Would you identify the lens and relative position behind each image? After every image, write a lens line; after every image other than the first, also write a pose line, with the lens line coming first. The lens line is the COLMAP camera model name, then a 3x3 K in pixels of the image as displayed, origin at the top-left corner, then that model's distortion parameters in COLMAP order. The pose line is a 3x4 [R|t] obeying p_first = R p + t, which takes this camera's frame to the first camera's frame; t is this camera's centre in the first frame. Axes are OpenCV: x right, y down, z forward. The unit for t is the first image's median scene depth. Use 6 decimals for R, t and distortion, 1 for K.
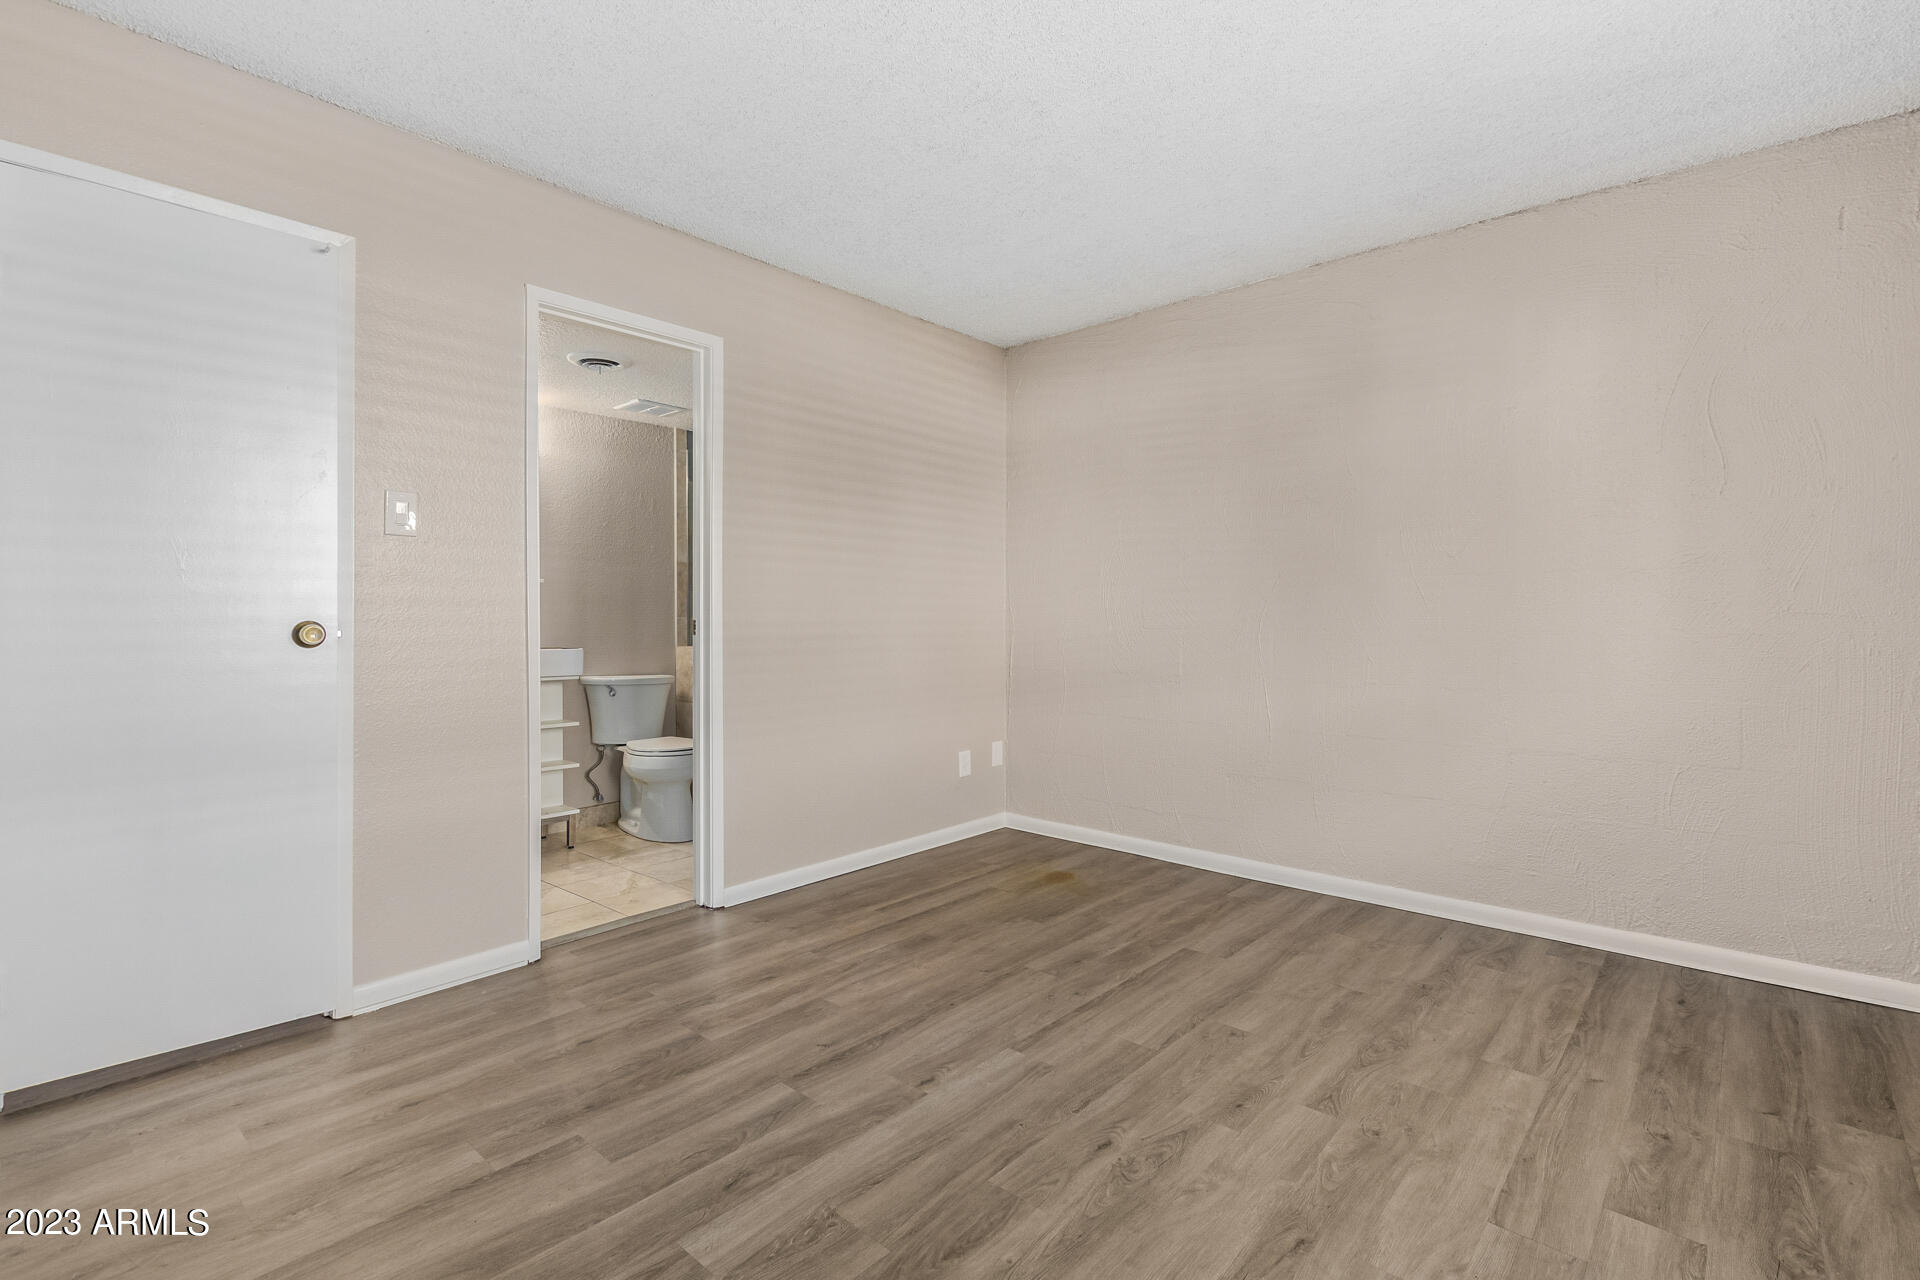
lens RADIAL K [[882.9, 0, 958.7], [0, 882.9, 633.7], [0, 0, 1]] dist [0.011990, -0.004830]
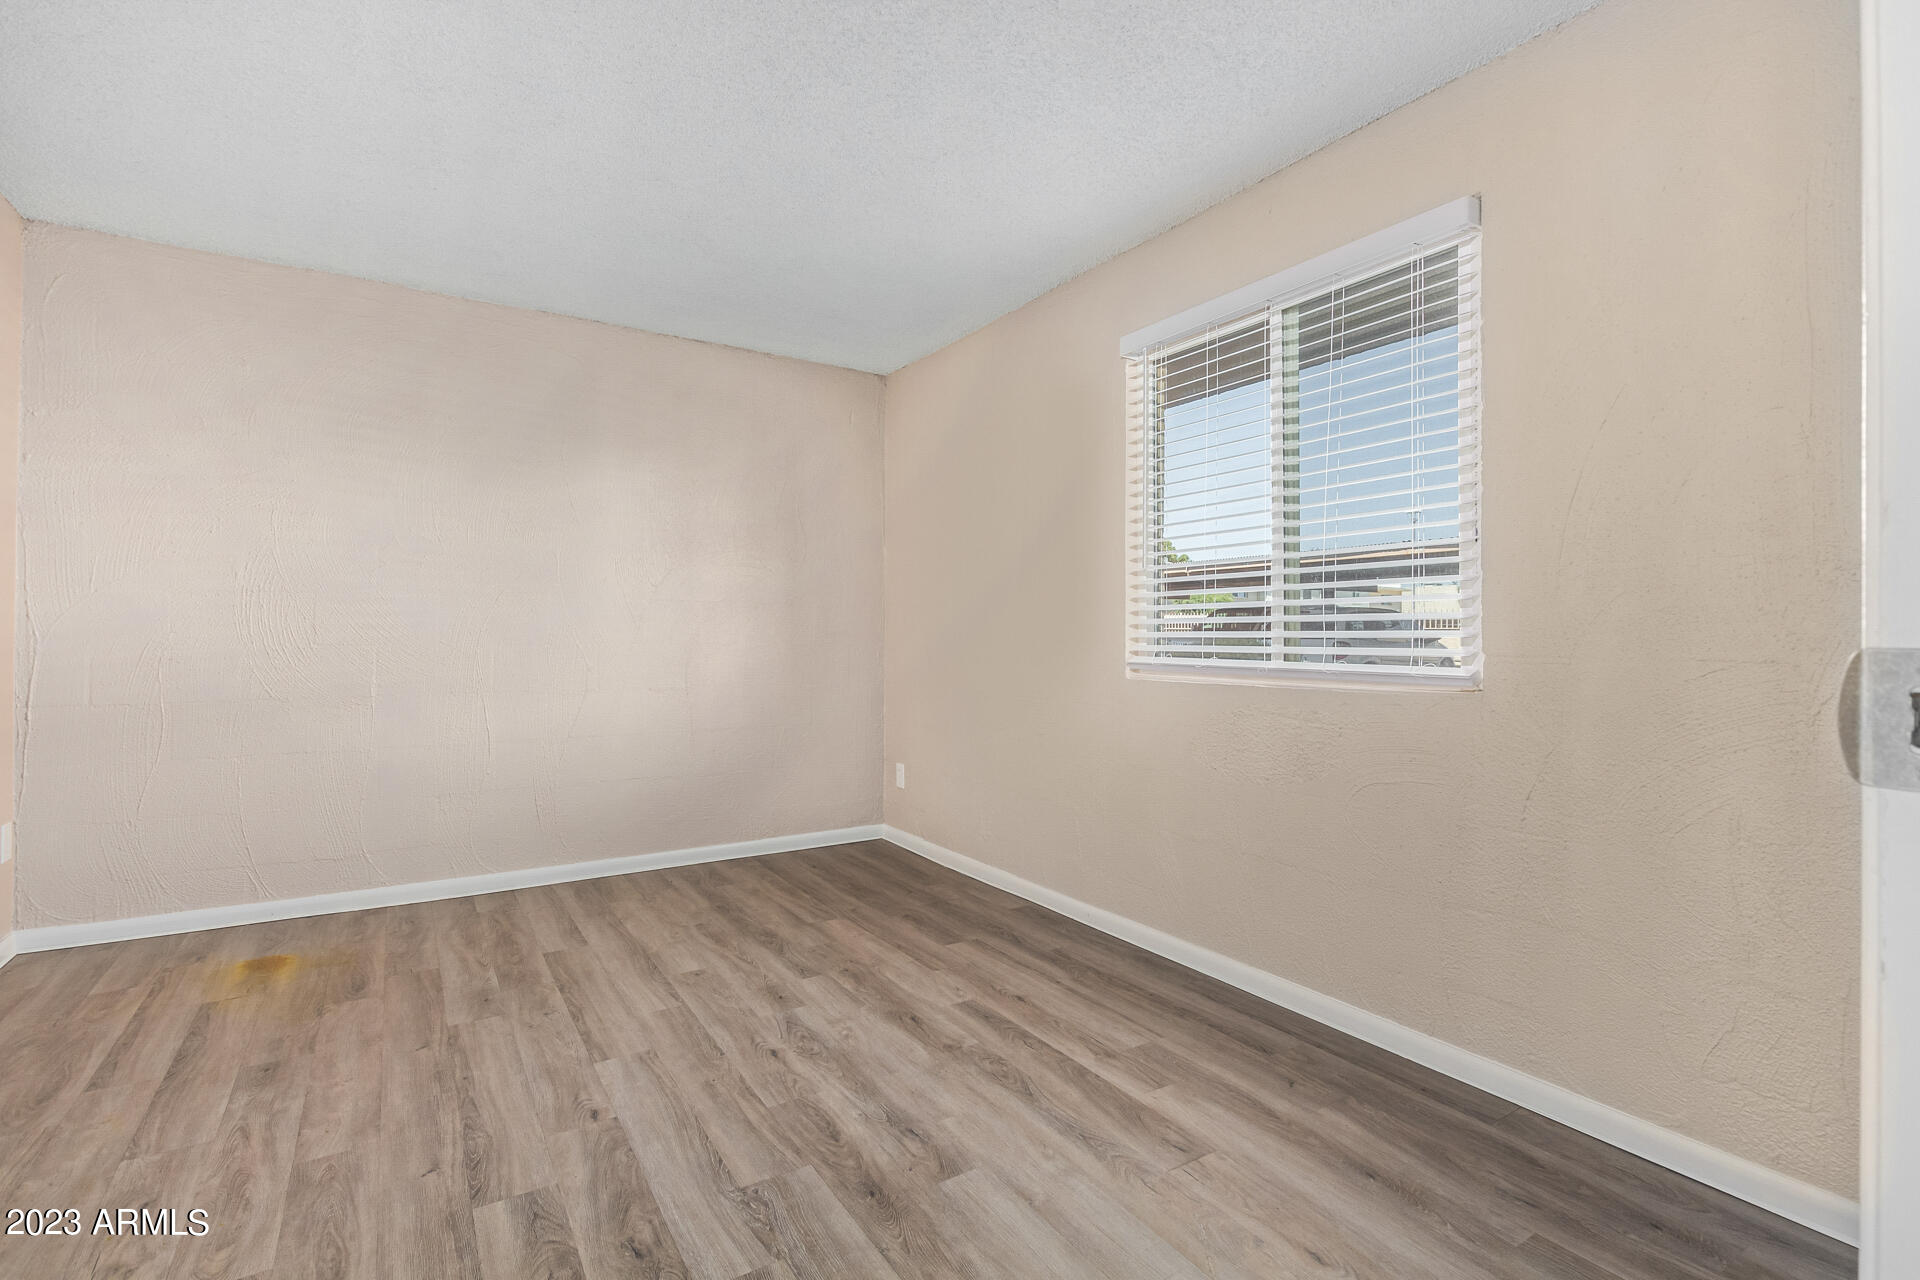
lens RADIAL K [[882.9, 0, 960.8], [0, 882.9, 637.2], [0, 0, 1]] dist [0.011990, -0.004830]
pose [[0.276322, -0.002114, 0.961063, -0.709459], [0.011713, 0.999931, -0.001168, -0.009408], [-0.960994, 0.011580, 0.276328, 0.280336]]
